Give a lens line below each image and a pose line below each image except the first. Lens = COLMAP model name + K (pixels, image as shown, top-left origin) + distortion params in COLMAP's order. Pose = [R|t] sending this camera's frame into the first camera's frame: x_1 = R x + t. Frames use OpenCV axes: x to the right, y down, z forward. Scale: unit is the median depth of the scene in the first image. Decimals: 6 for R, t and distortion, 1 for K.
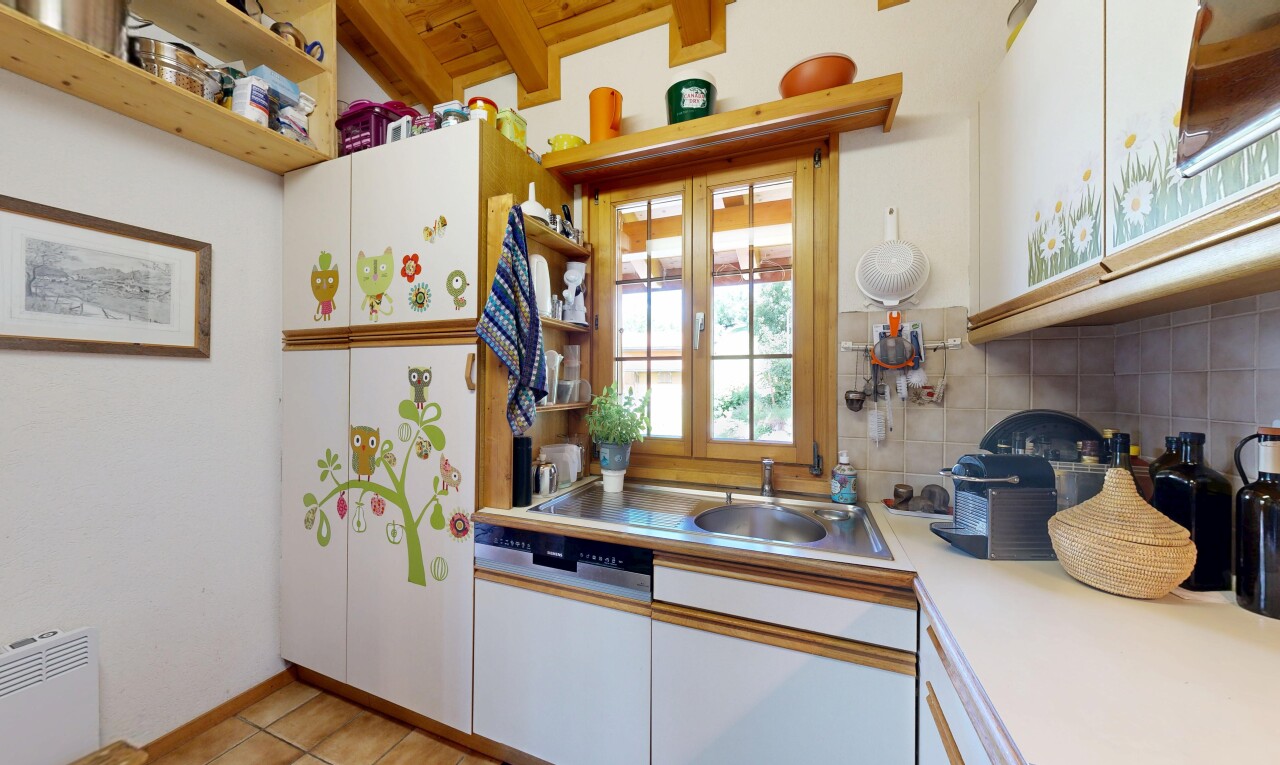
lens RADIAL K [[429.9, 0, 639.8], [0, 429.9, 383.7], [0, 0, 1]] dist [-0.001024, 0.000230]
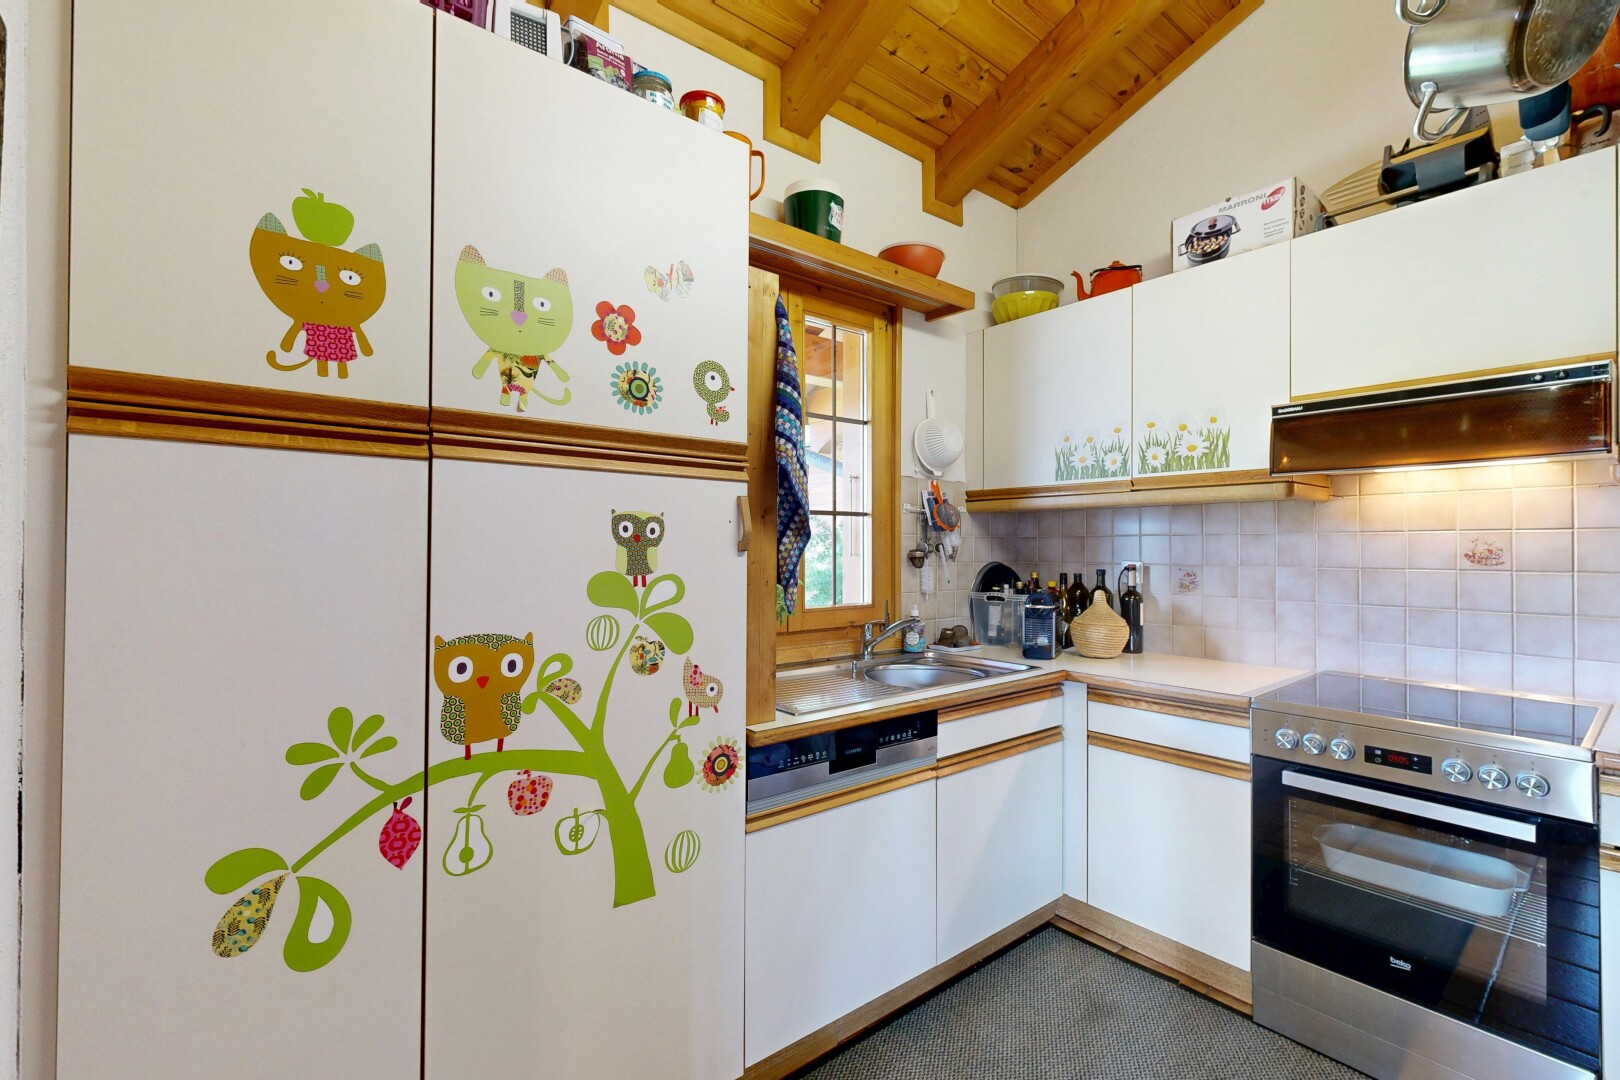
lens RADIAL K [[695.1, 0, 809.4], [0, 695.1, 540.7], [0, 0, 1]] dist [-0.000713, 0.000178]
pose [[0.497297, 0.004397, 0.867569, -1.183432], [-0.002548, 0.999990, -0.003607, 0.001705], [-0.867577, -0.000417, 0.497303, 0.355751]]
